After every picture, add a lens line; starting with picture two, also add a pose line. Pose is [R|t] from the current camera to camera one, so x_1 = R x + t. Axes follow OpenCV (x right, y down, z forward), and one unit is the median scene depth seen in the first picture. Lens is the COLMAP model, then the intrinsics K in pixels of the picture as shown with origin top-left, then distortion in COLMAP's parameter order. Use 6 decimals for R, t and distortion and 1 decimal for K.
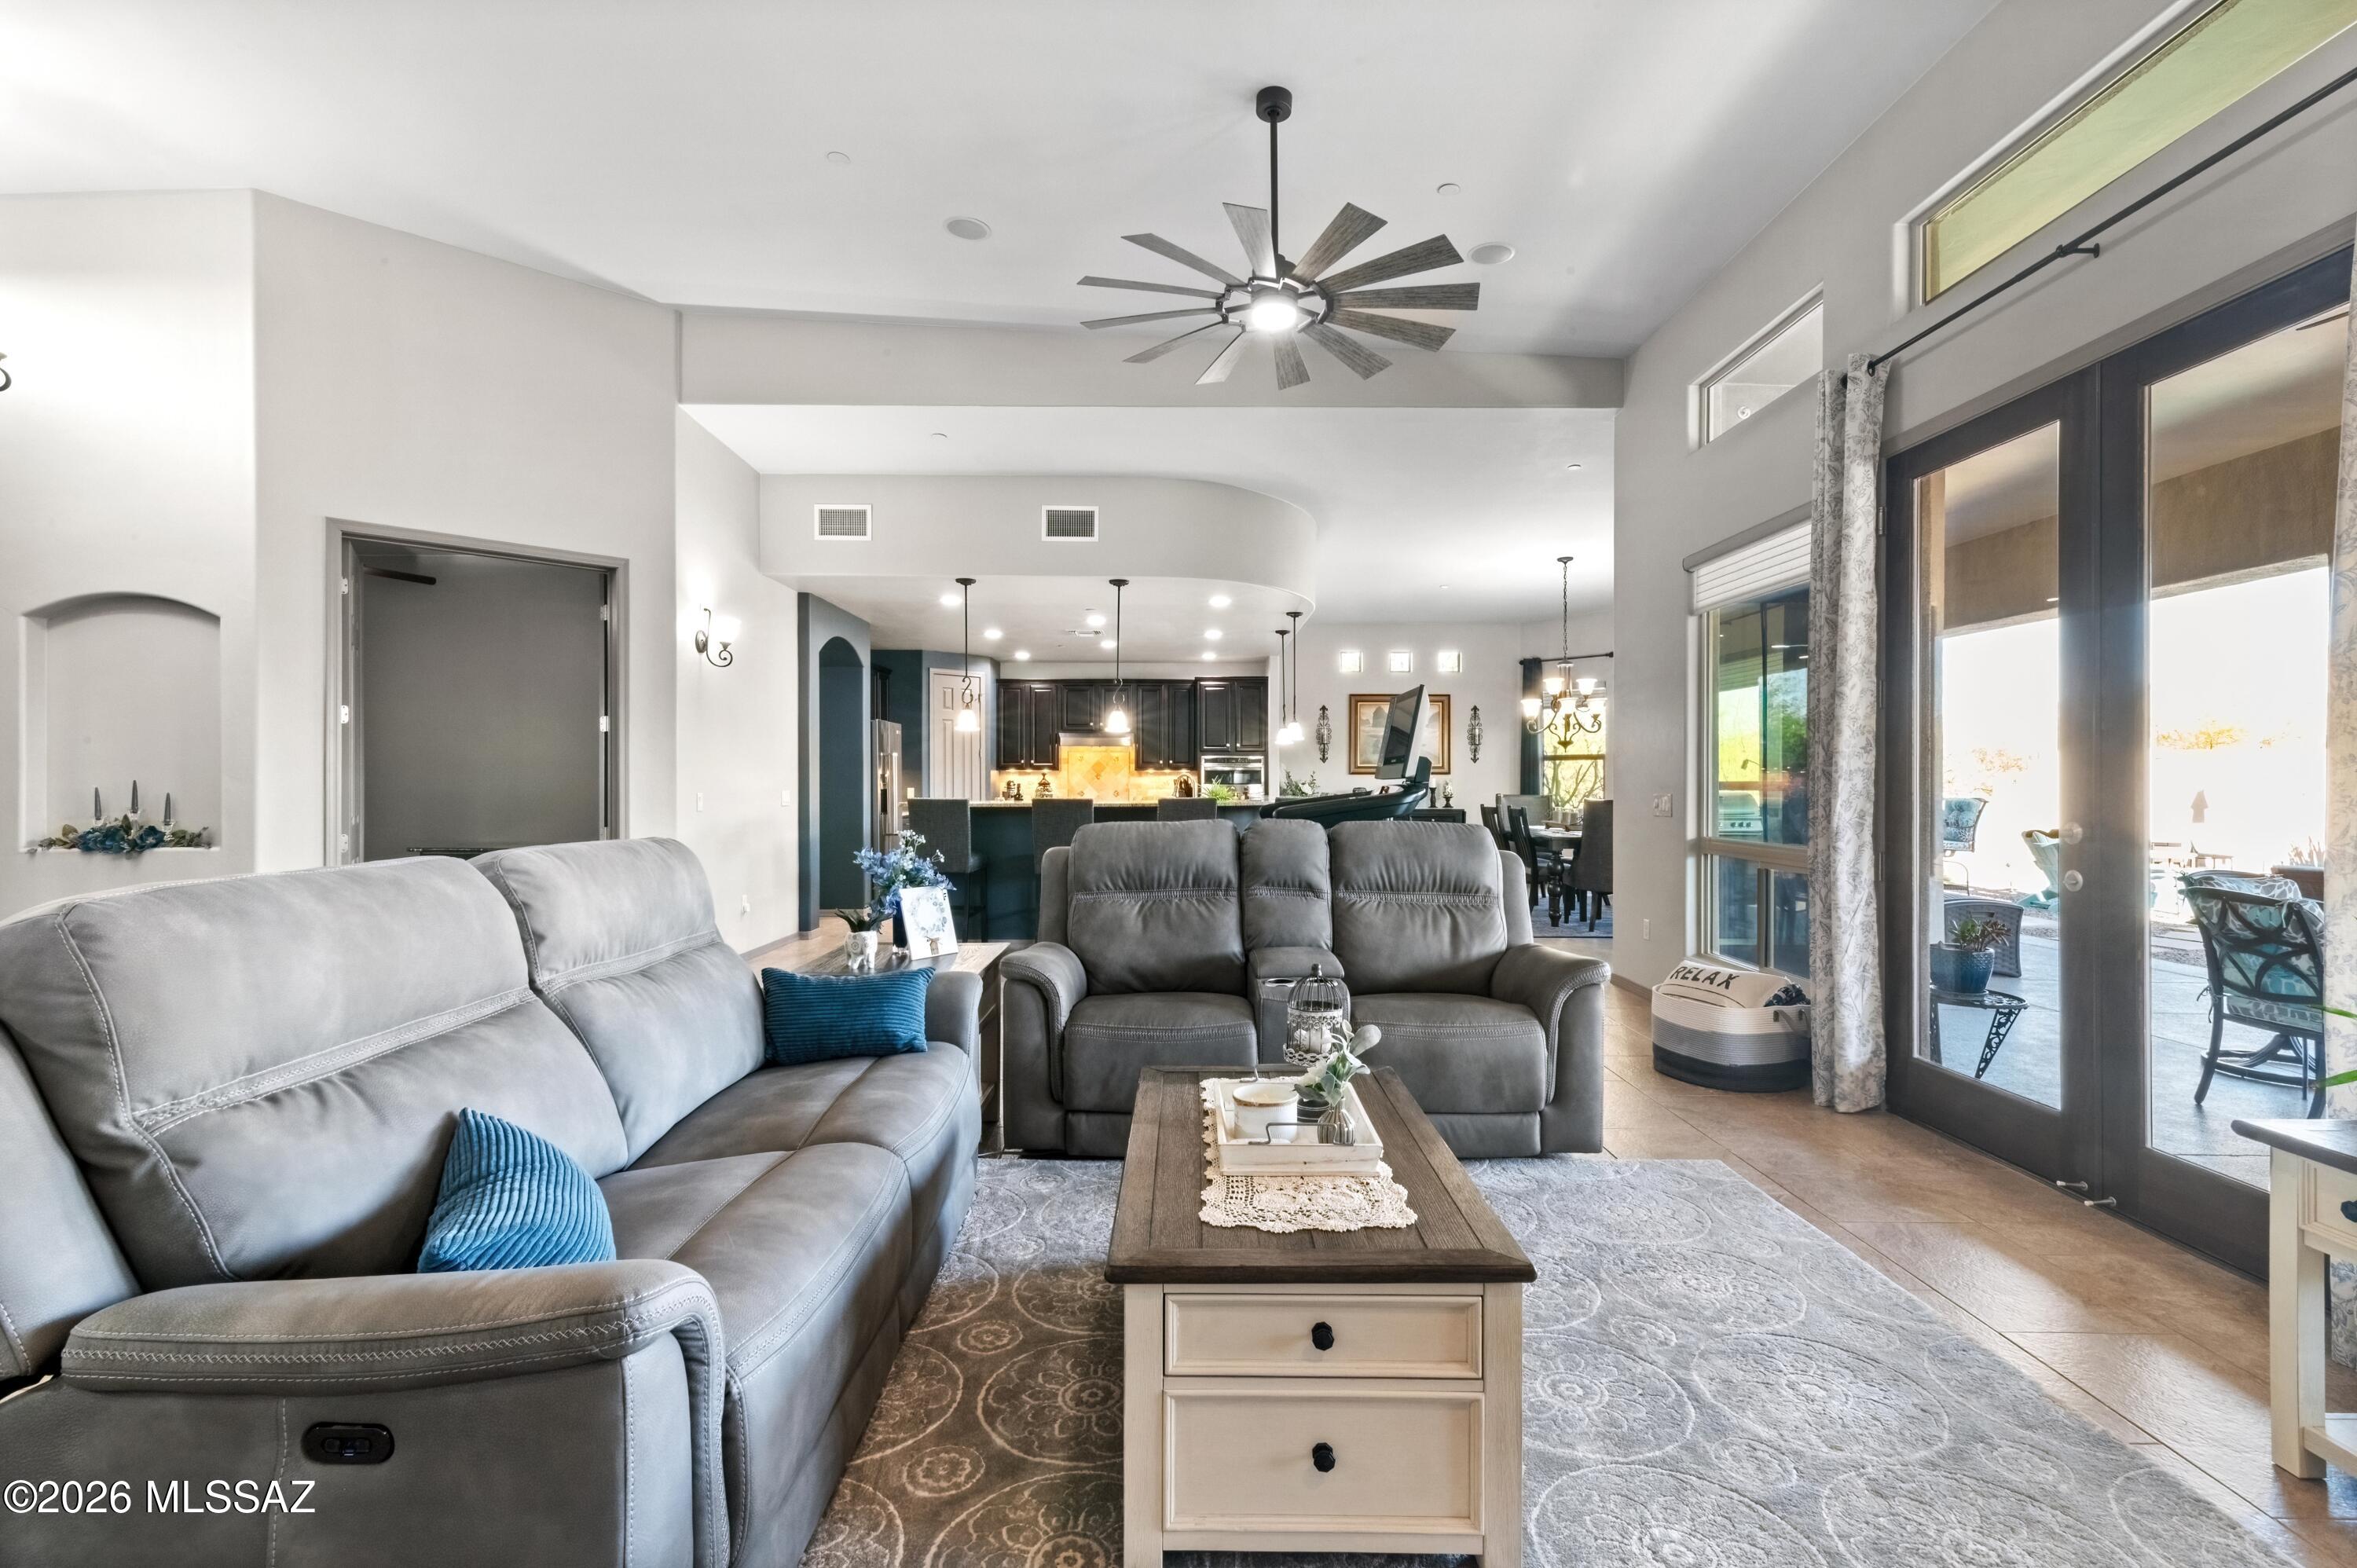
lens RADIAL K [[1073.0, 0, 1185.2], [0, 1073.0, 785.4], [0, 0, 1]] dist [0.013345, -0.000153]
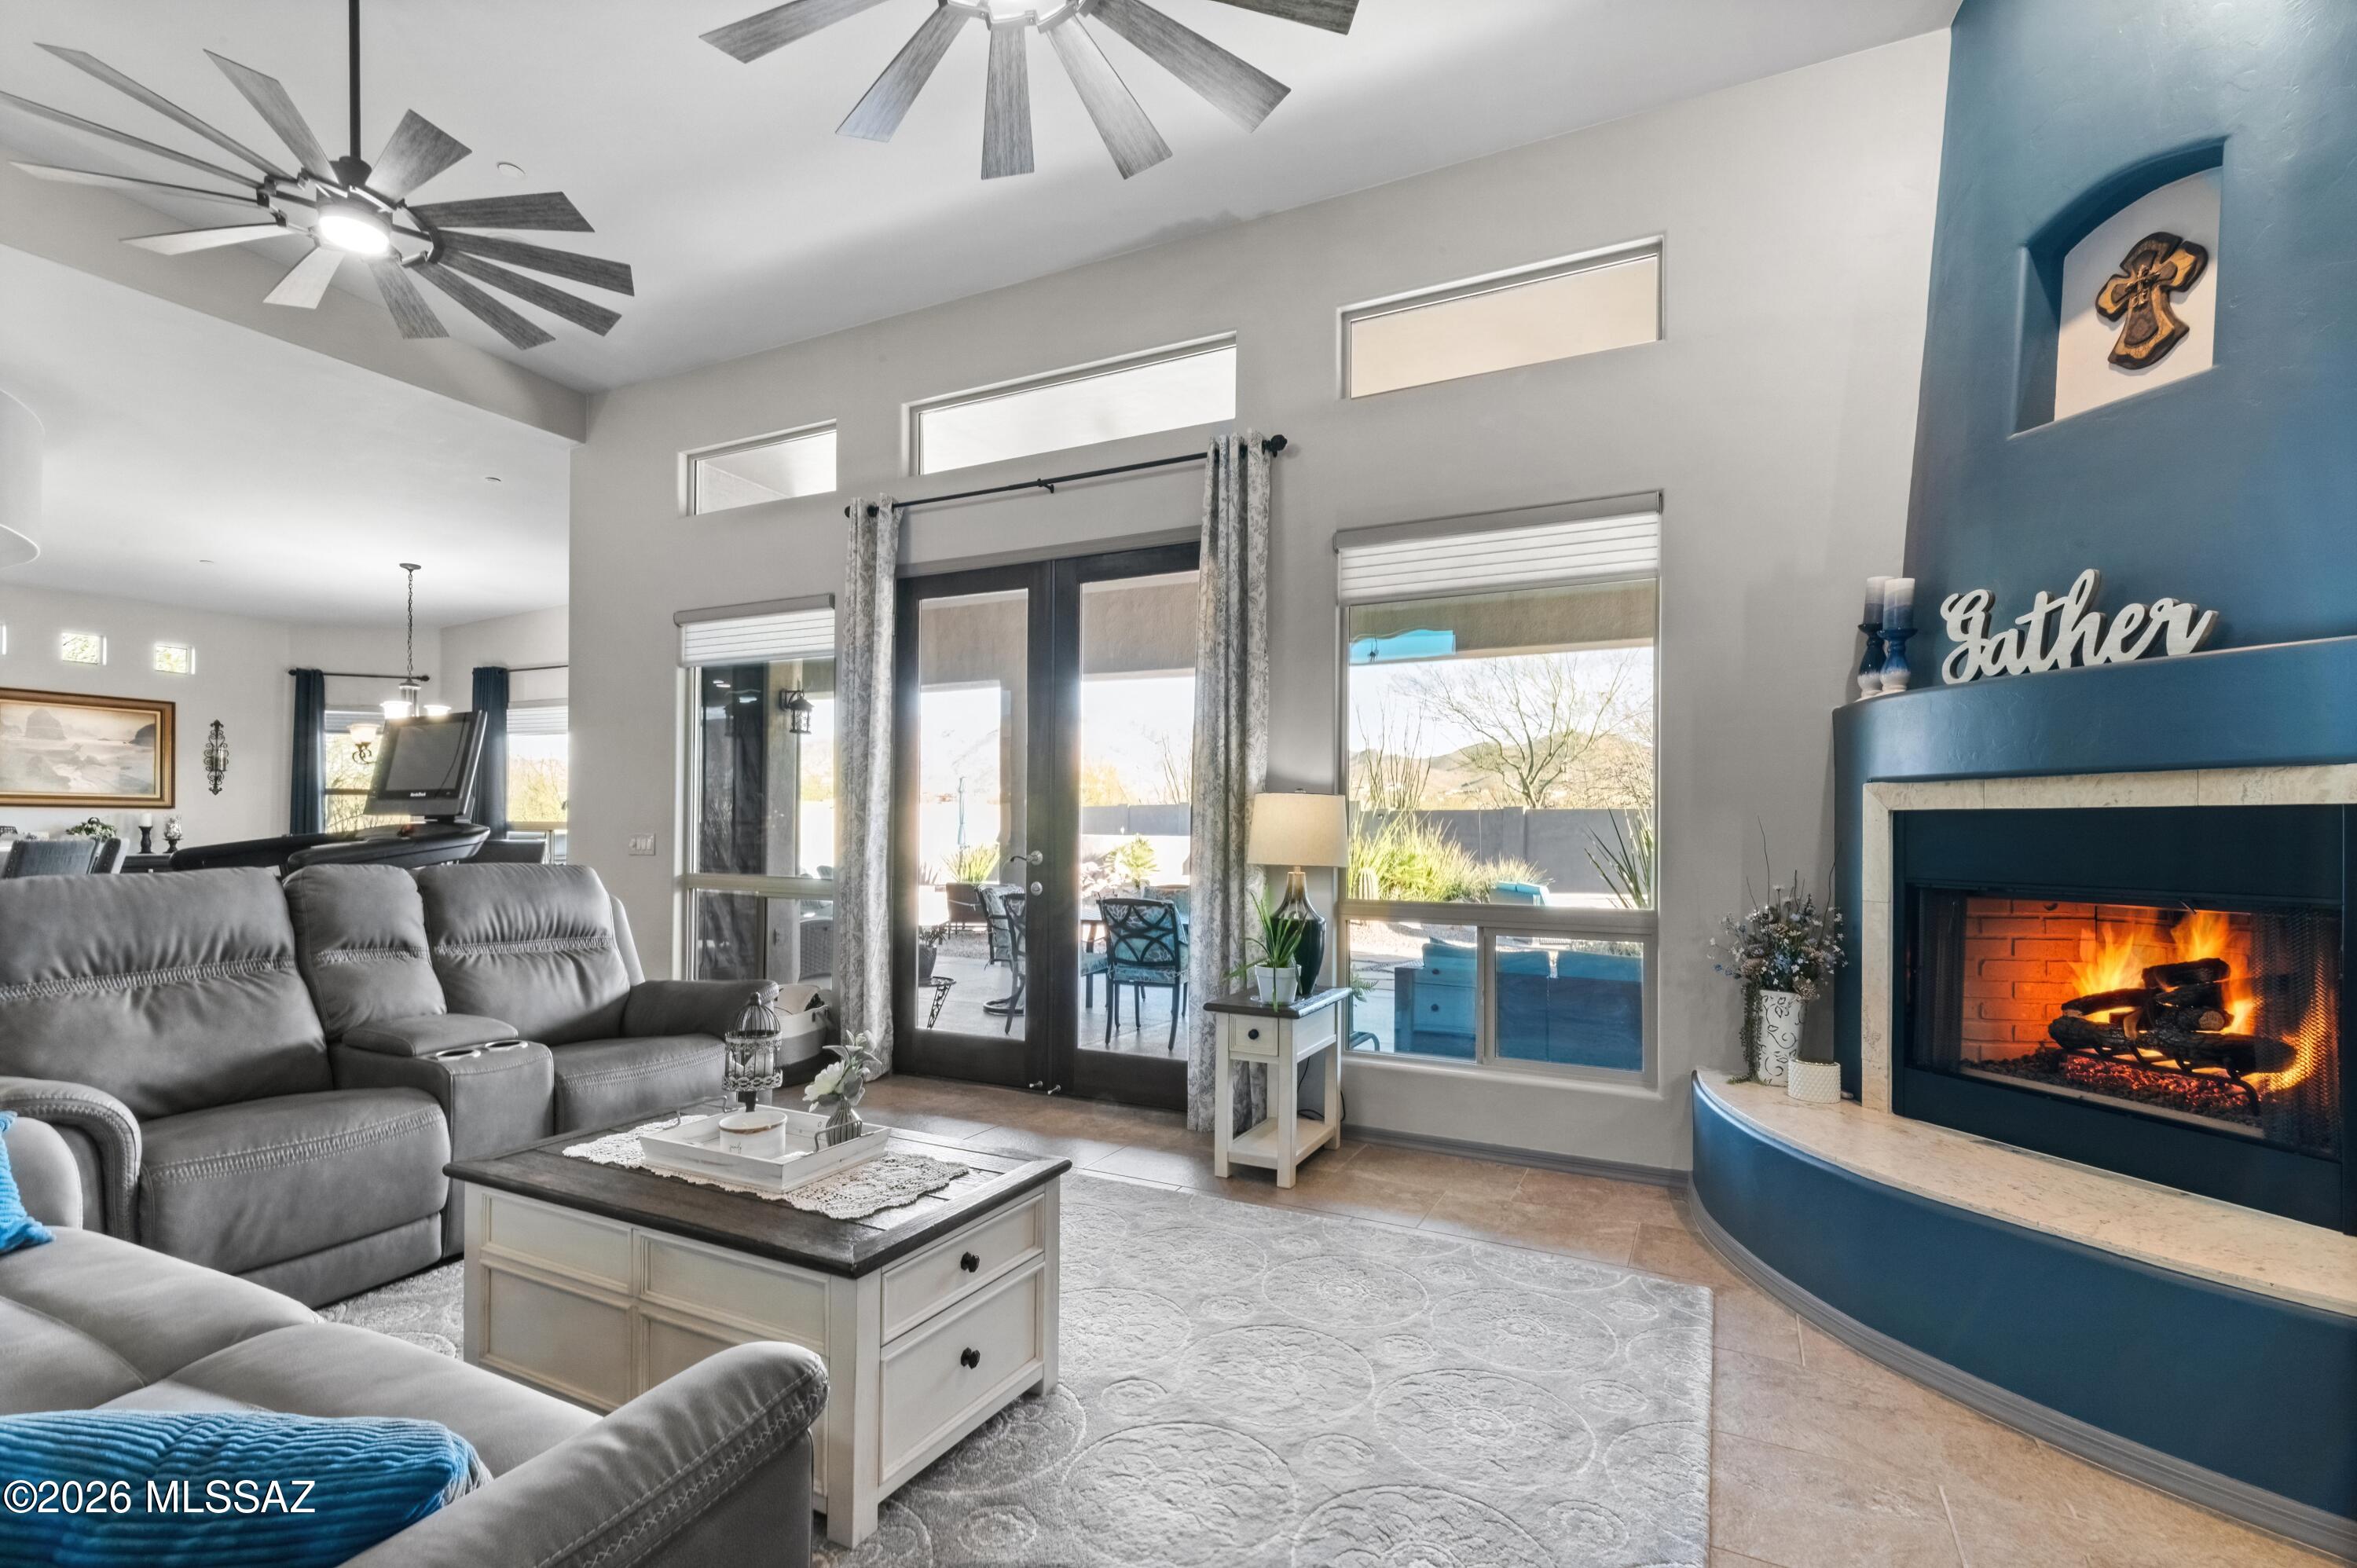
lens RADIAL K [[1082.7, 0, 1185.5], [0, 1082.7, 822.0], [0, 0, 1]] dist [0.012006, -0.000183]
pose [[0.455758, 0.008459, 0.890064, -0.356483], [-0.004917, 0.999964, -0.006985, 0.002299], [-0.890090, -0.001192, 0.455783, 0.080372]]
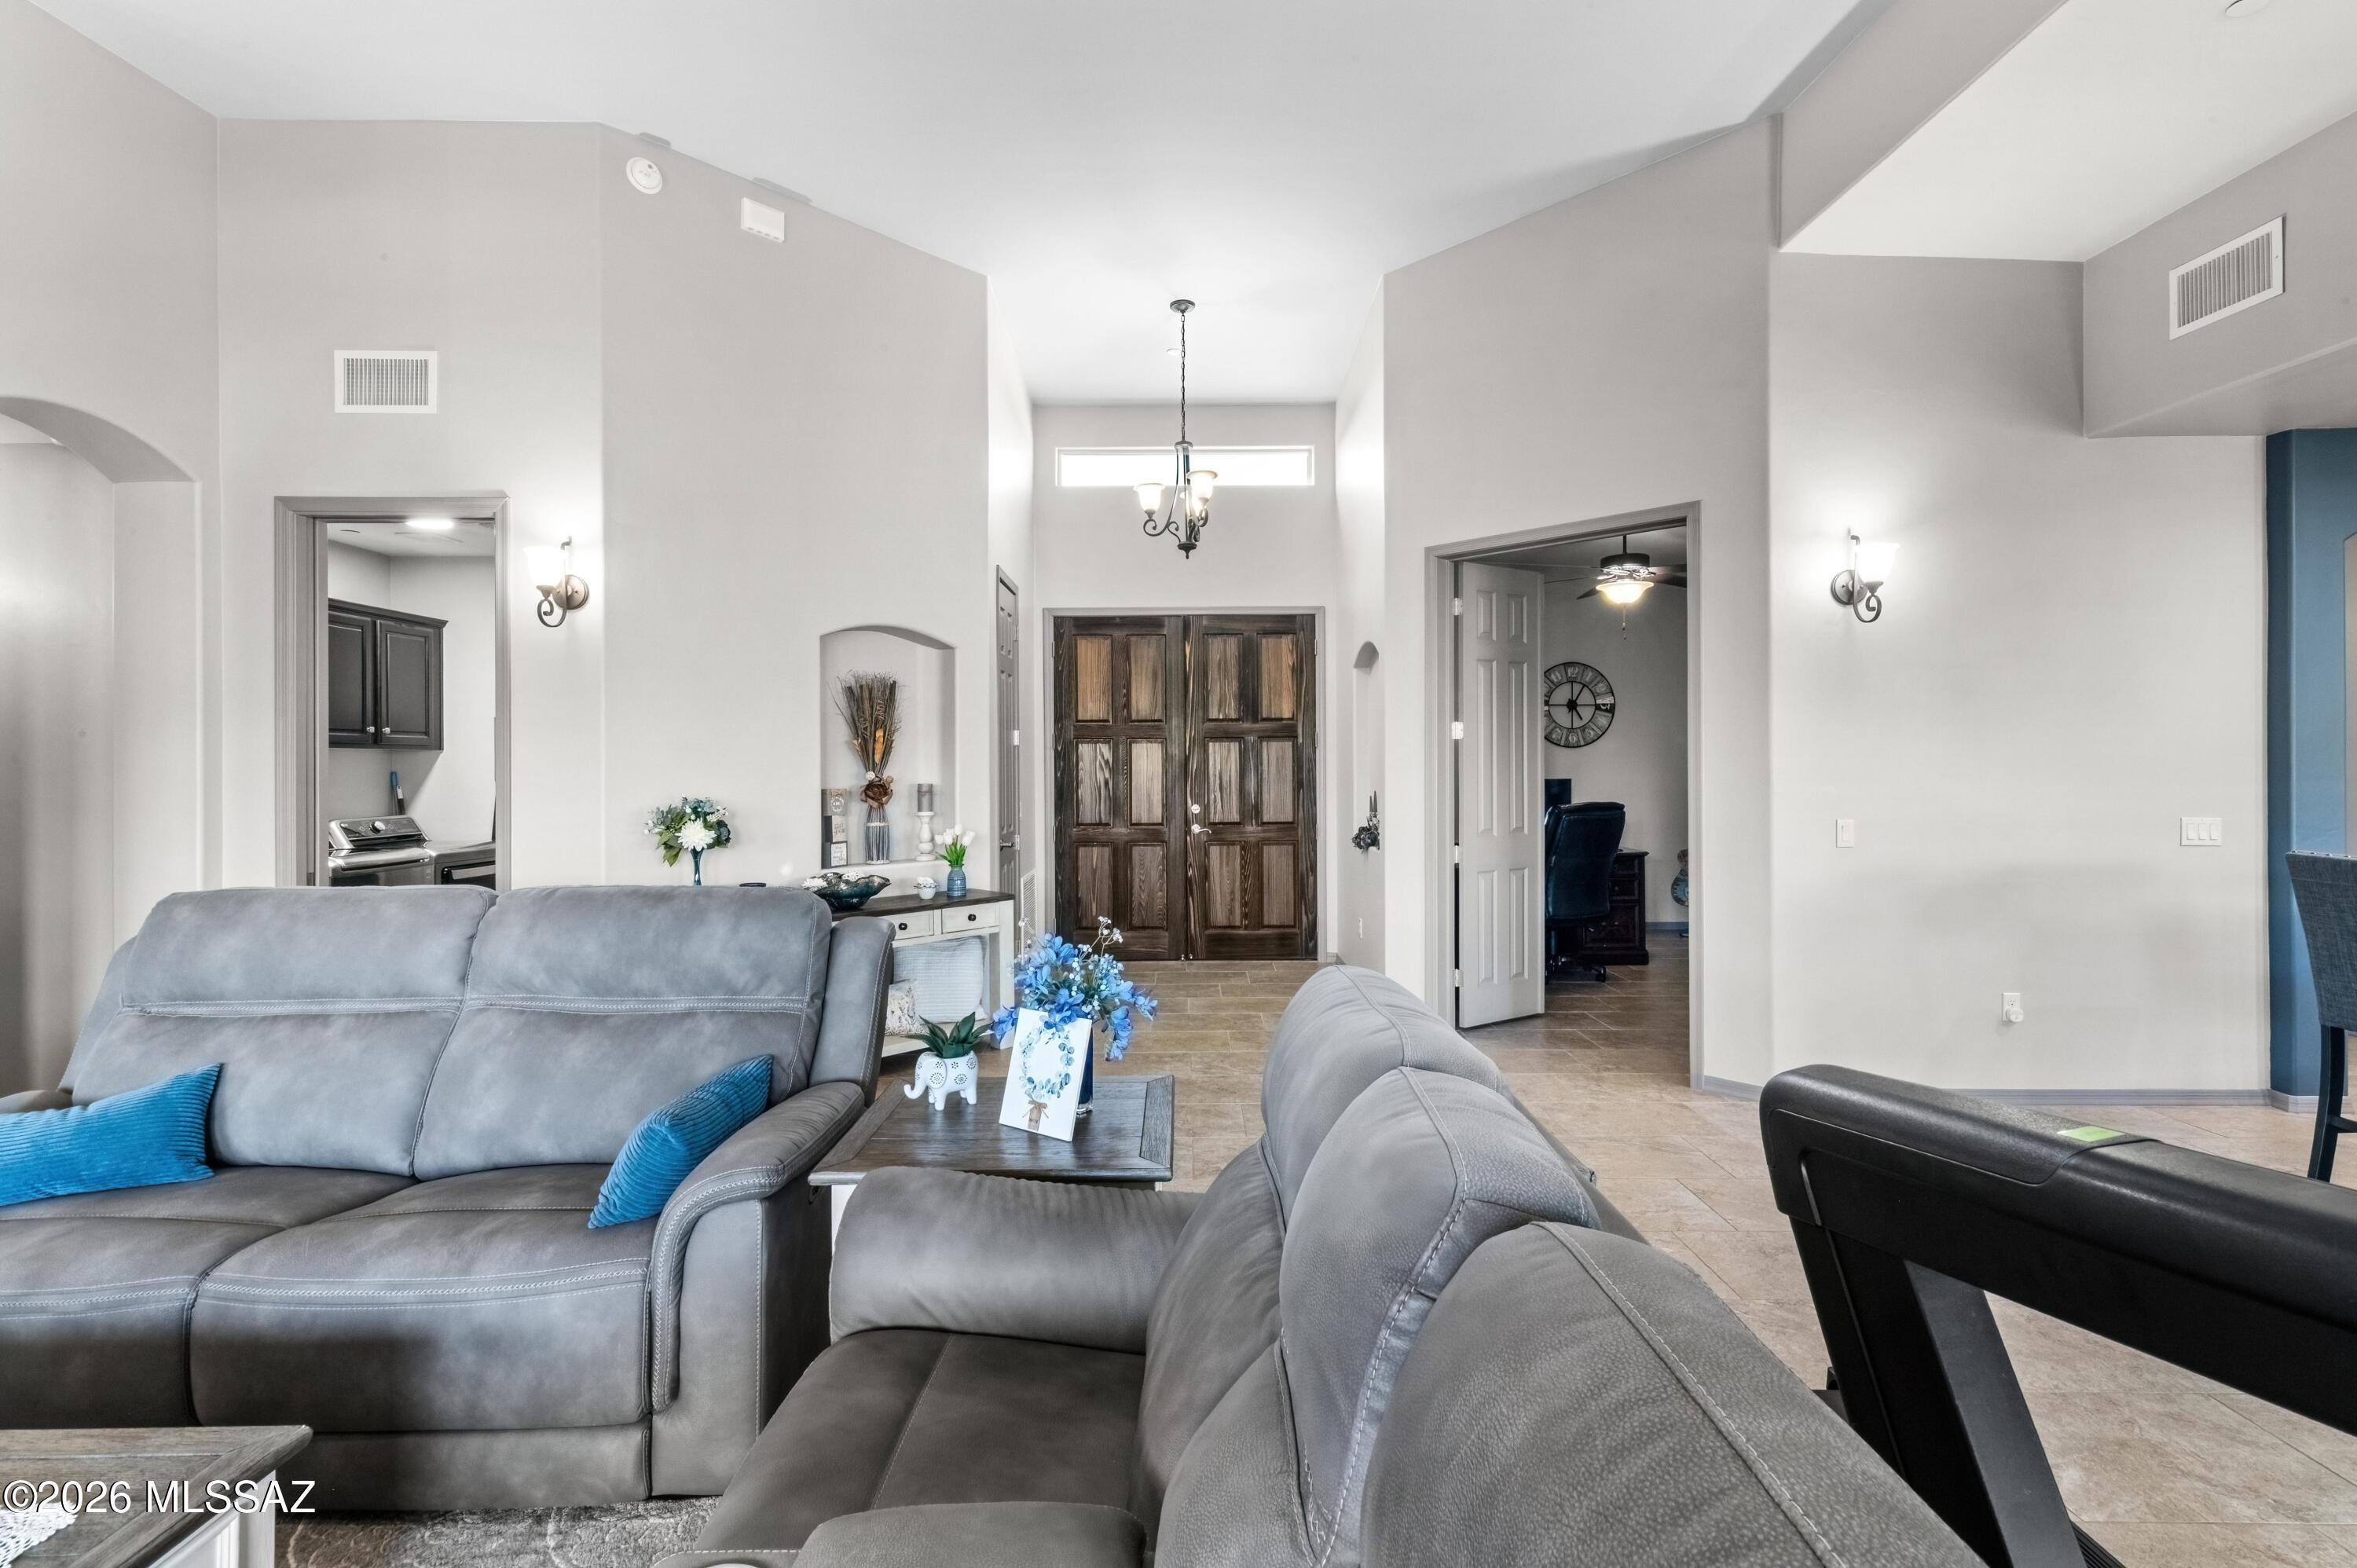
lens RADIAL K [[1067.9, 0, 1183.2], [0, 1067.9, 774.5], [0, 0, 1]] dist [0.009512, -0.000067]
pose [[0.004928, 0.008925, -0.999948, 0.330089], [0.000967, 0.999960, 0.008930, -0.042843], [0.999987, -0.001011, 0.004919, 0.967198]]
